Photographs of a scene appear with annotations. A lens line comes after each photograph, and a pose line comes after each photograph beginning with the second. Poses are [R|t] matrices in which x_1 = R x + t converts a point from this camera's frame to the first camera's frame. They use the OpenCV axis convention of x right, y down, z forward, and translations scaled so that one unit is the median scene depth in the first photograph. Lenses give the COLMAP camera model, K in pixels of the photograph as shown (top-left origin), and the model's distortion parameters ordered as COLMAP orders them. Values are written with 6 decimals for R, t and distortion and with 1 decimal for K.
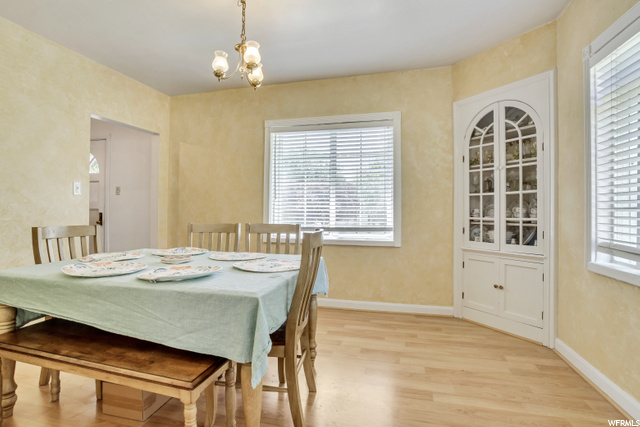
lens RADIAL K [[308.1, 0, 320.4], [0, 308.1, 210.2], [0, 0, 1]] dist [-0.069275, 0.025465]
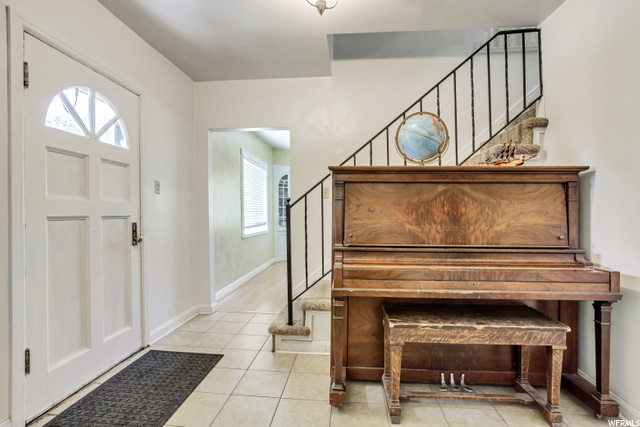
lens RADIAL K [[309.4, 0, 311.9], [0, 309.4, 213.2], [0, 0, 1]] dist [-0.047027, 0.000404]
pose [[-0.136039, -0.003080, 0.990699, -2.055860], [0.006918, 0.999968, 0.004059, -0.014505], [-0.990679, 0.007405, -0.136014, 1.163148]]
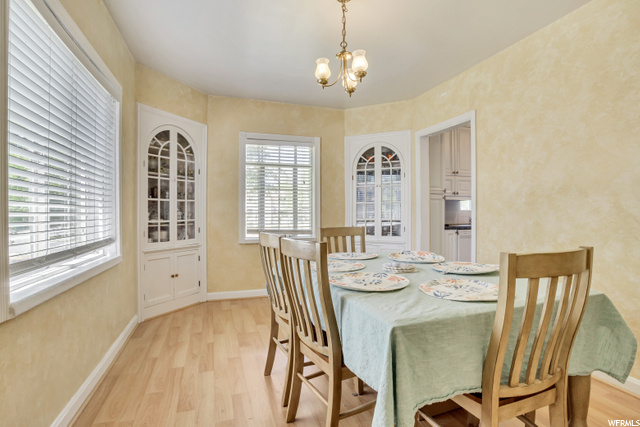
lens RADIAL K [[309.4, 0, 311.9], [0, 309.4, 213.2], [0, 0, 1]] dist [-0.047027, 0.000404]
pose [[-0.527128, 0.001931, 0.849784, -0.766664], [0.001031, 0.999998, -0.001634, 0.000000], [-0.849785, 0.000015, -0.527129, 1.167750]]
